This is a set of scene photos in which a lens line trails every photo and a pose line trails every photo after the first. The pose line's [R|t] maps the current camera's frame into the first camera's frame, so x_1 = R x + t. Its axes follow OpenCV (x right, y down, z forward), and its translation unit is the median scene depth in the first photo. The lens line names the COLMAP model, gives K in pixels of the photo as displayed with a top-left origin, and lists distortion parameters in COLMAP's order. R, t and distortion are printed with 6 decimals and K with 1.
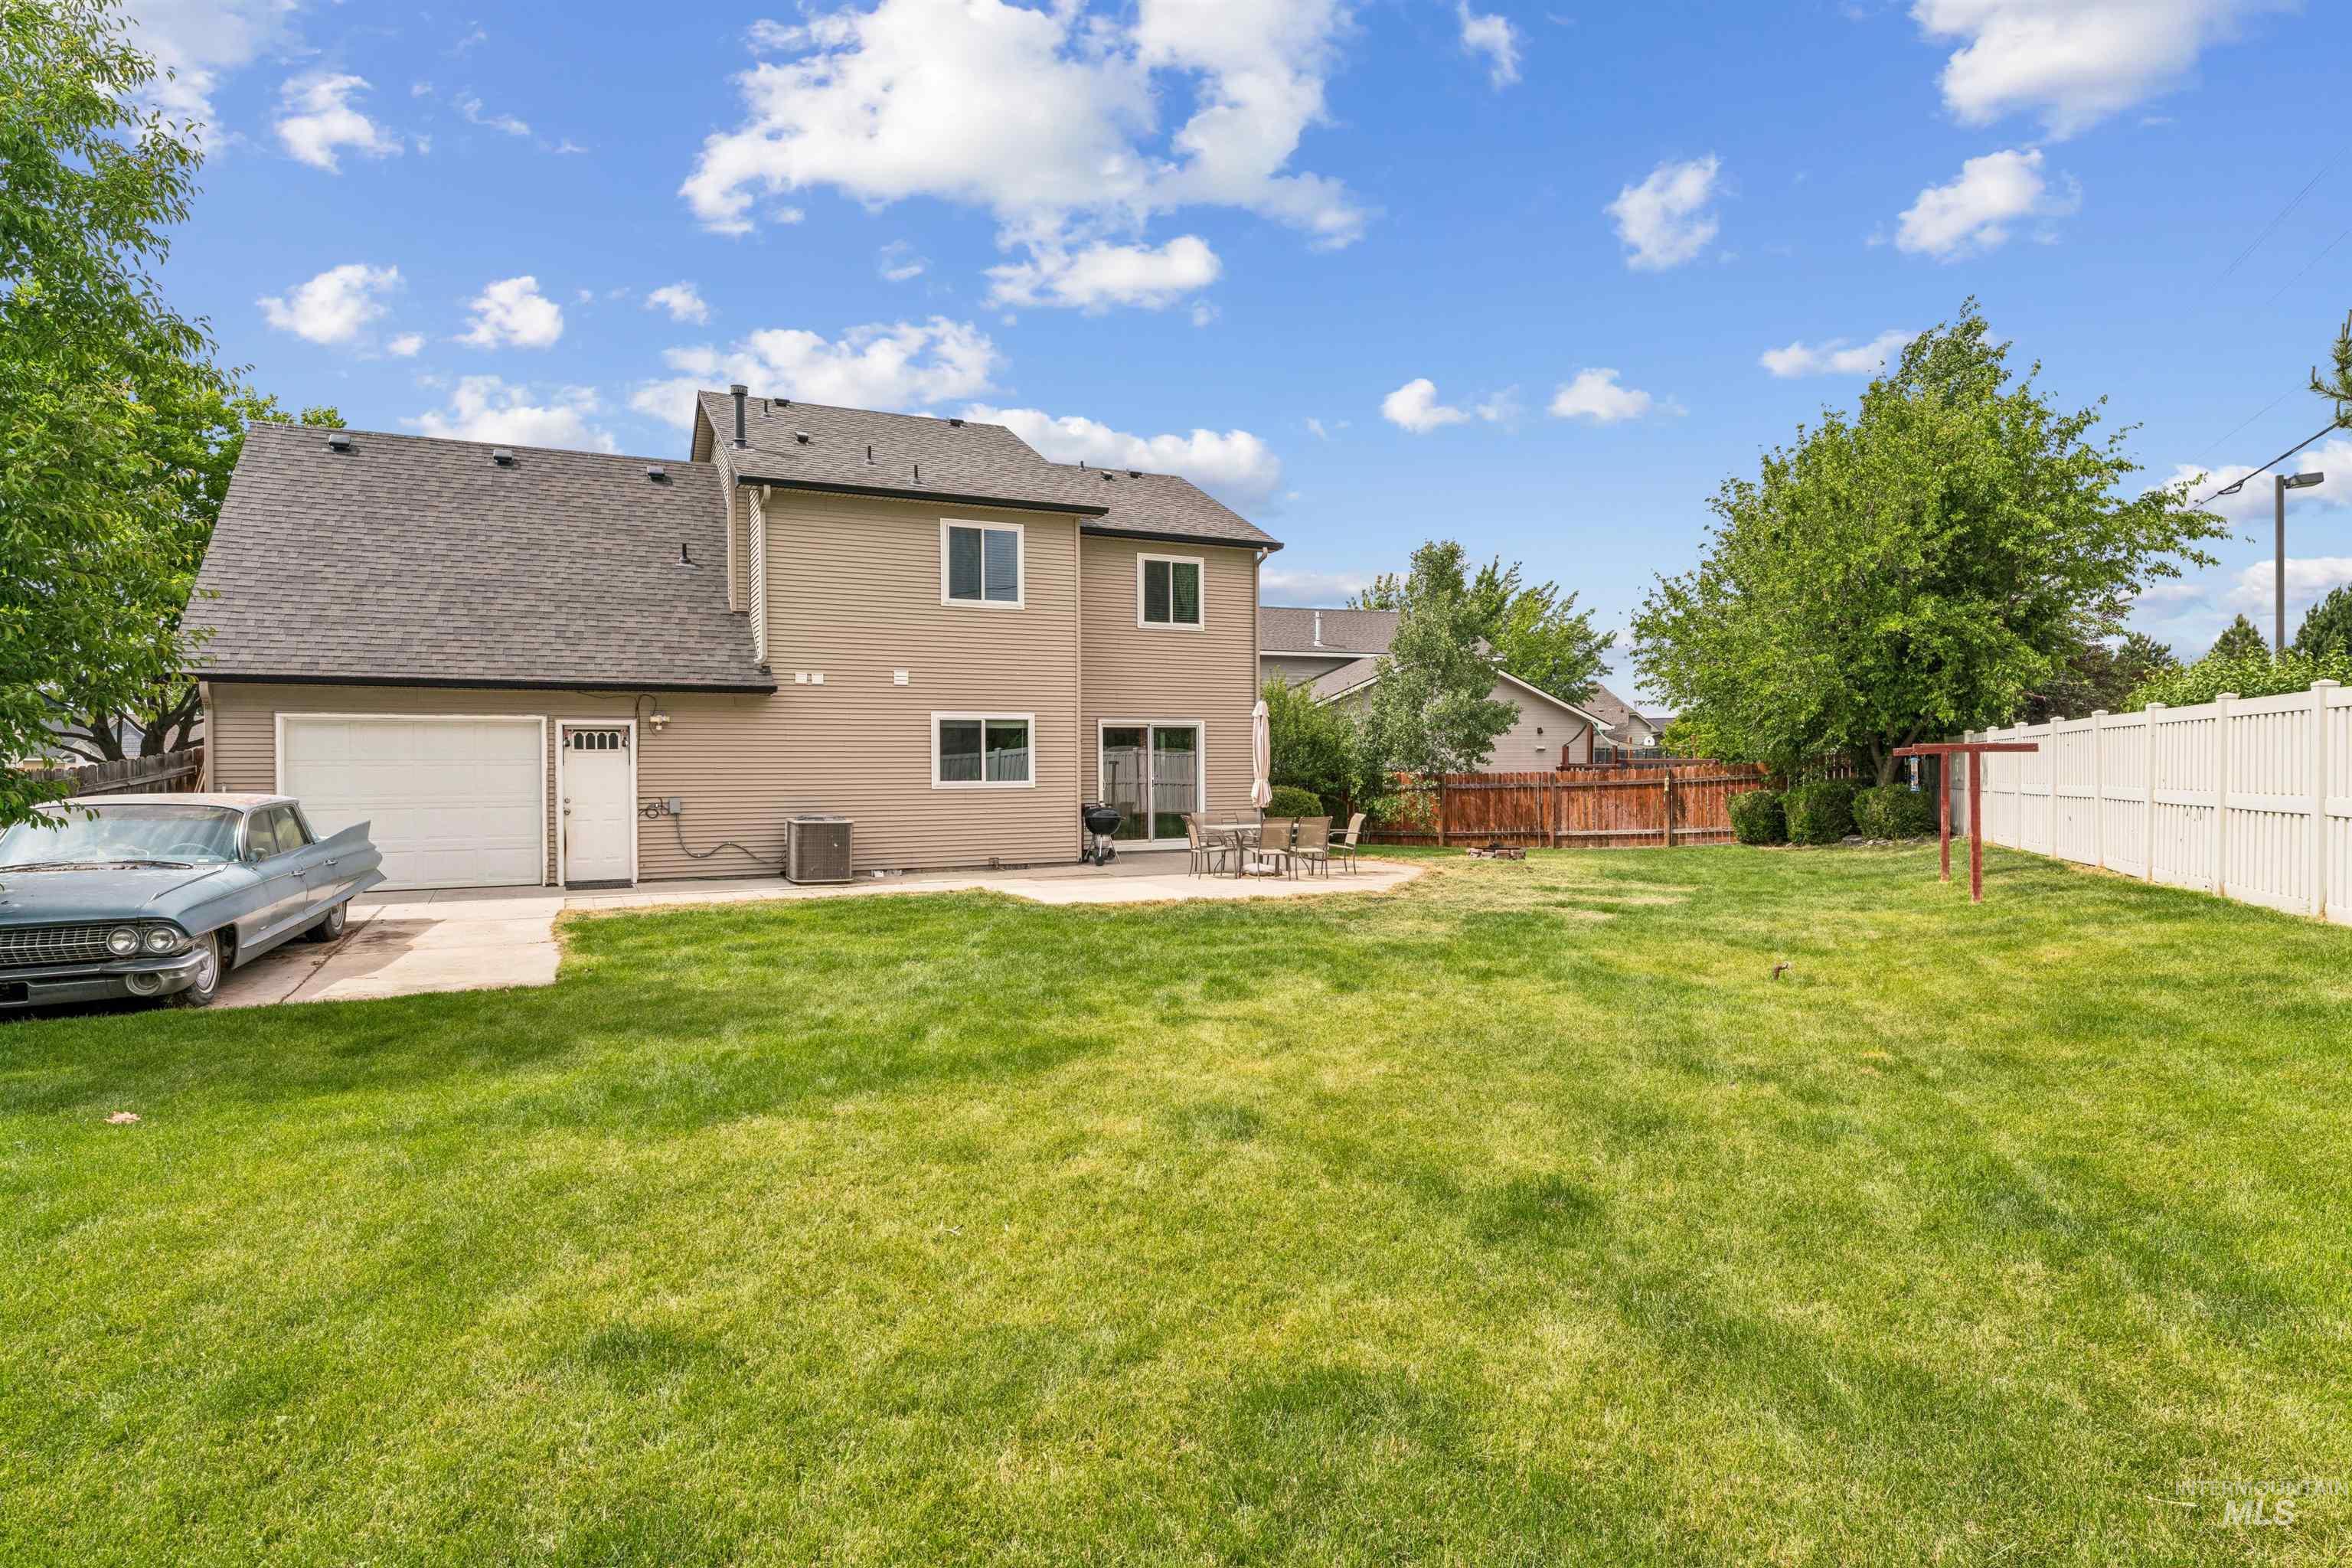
lens RADIAL K [[1291.0, 0, 1174.6], [0, 1291.0, 773.2], [0, 0, 1]] dist [0.003077, -0.000154]
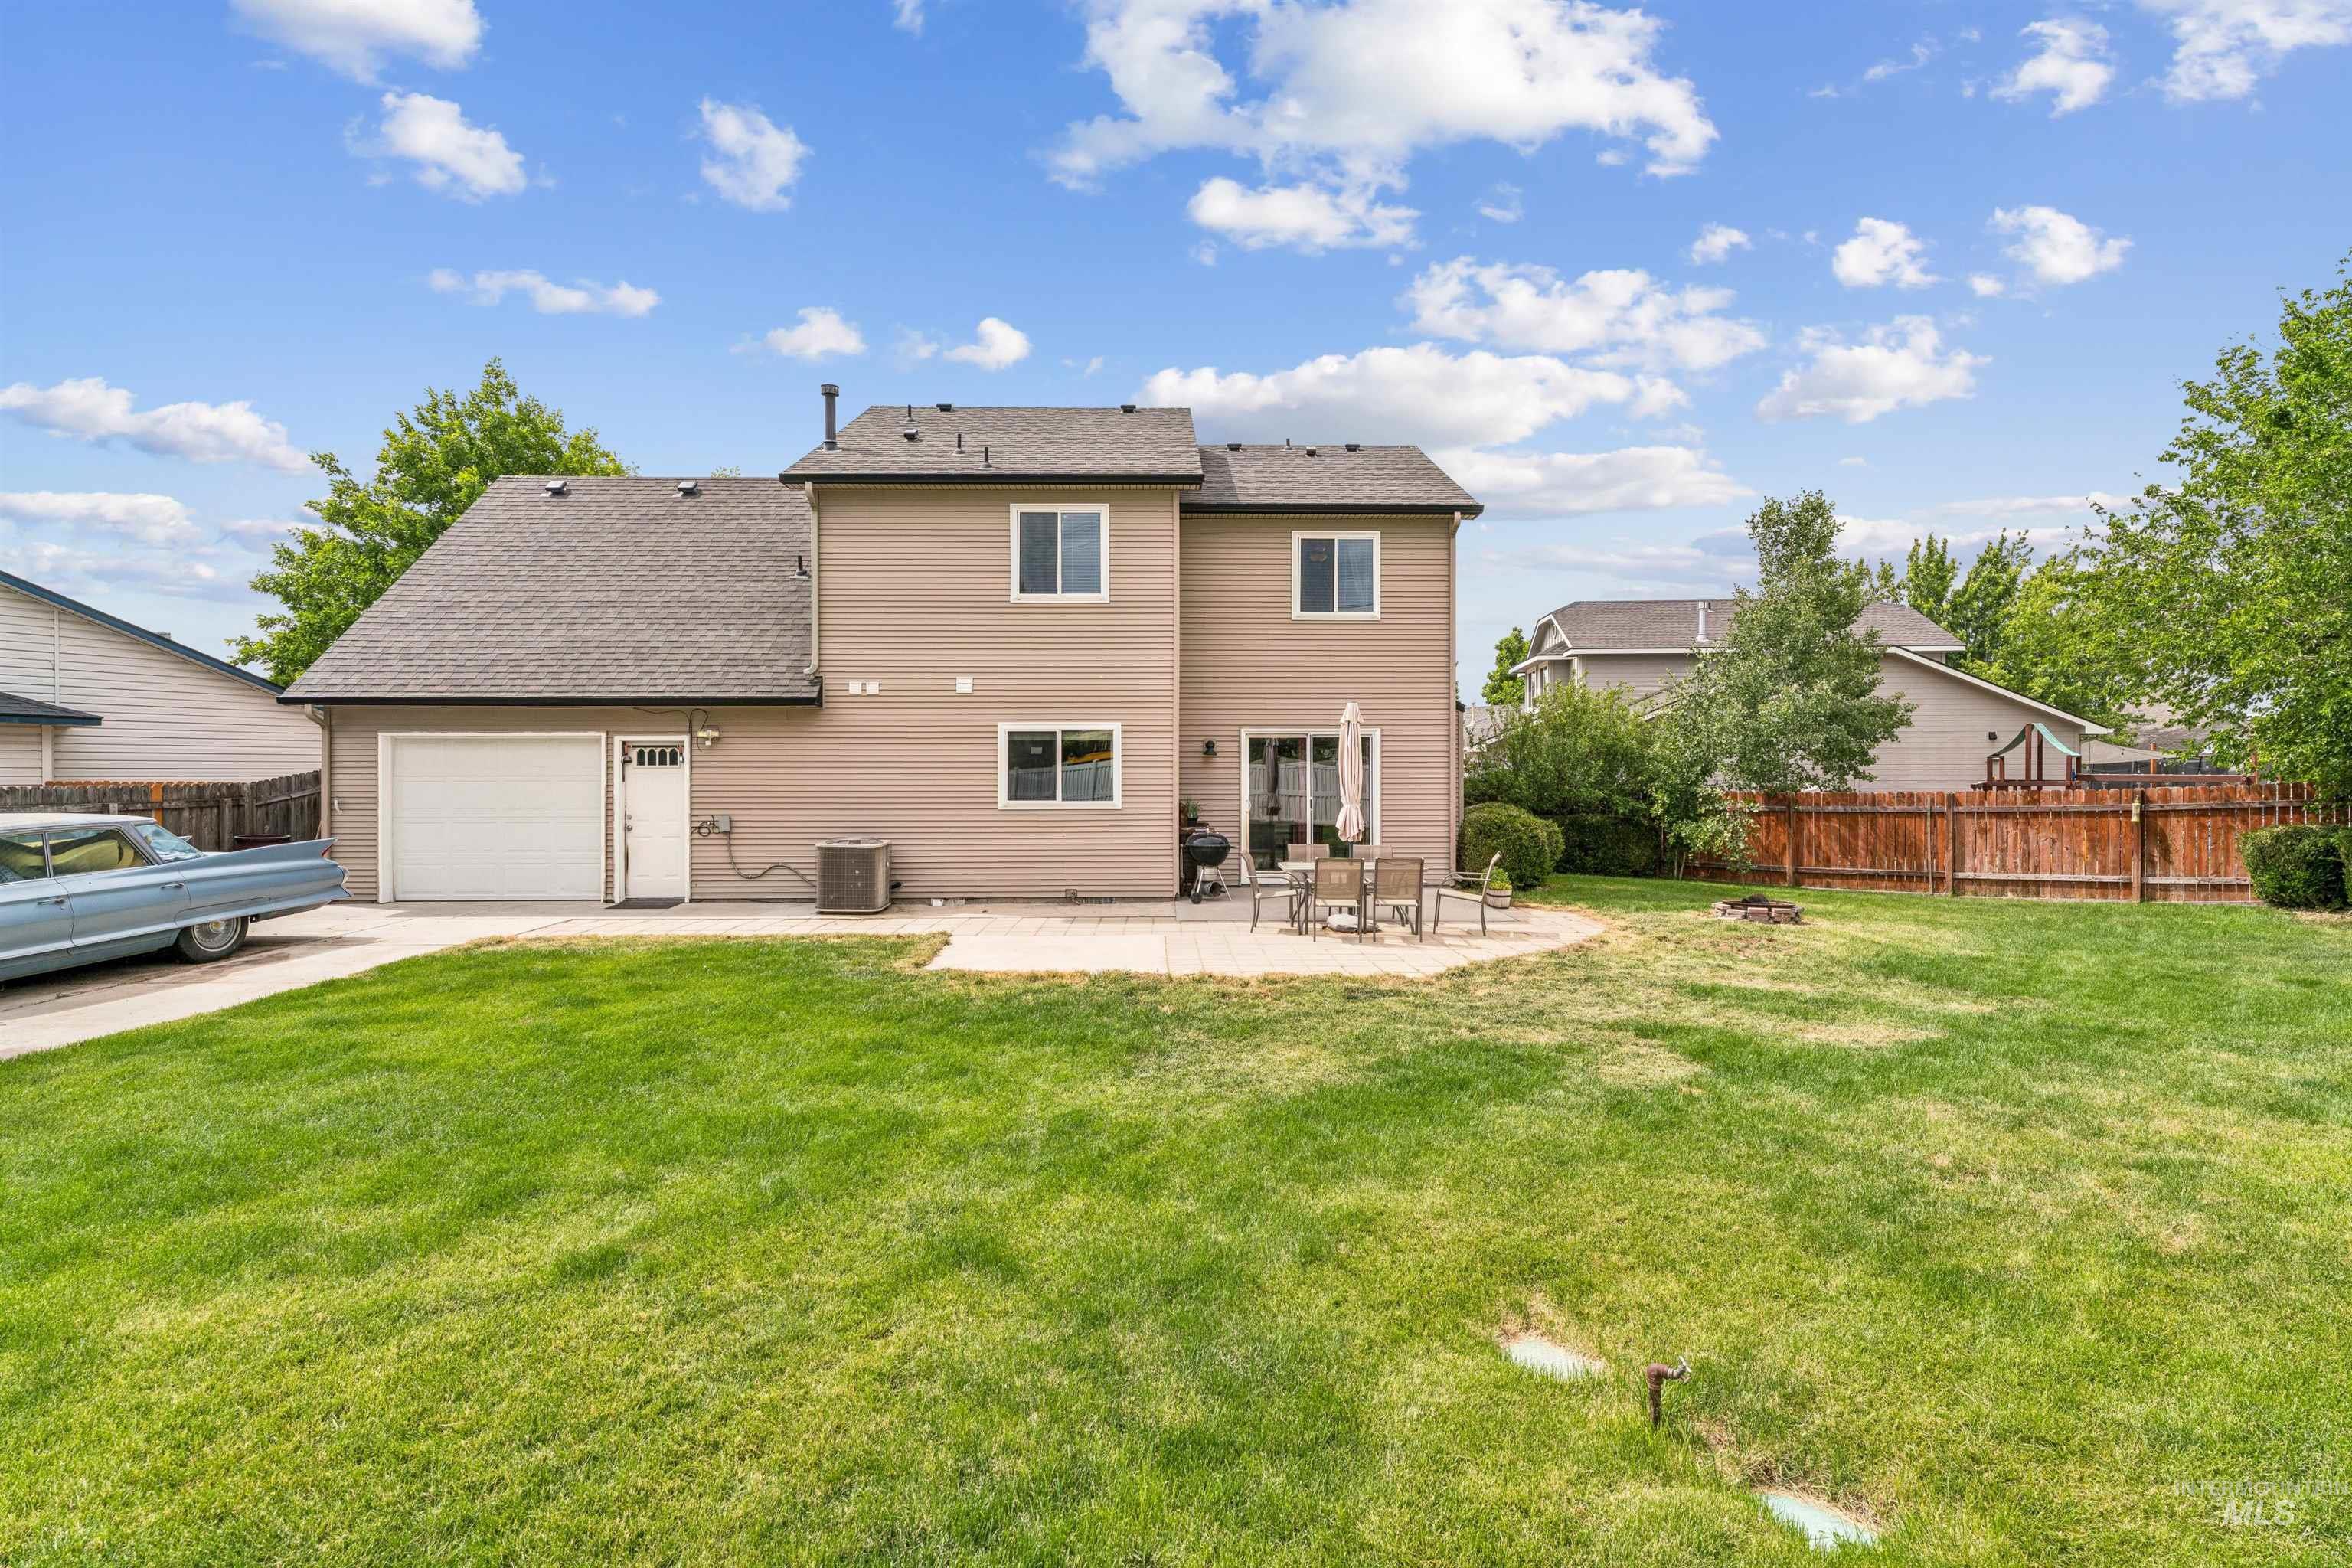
lens RADIAL K [[1146.4, 0, 1179.5], [0, 1146.4, 772.2], [0, 0, 1]] dist [-0.000216, -0.001098]
pose [[0.908093, 0.002770, -0.418760, 0.245393], [-0.005342, 0.999973, -0.004970, -0.009643], [0.418735, 0.006750, 0.908083, 0.323957]]
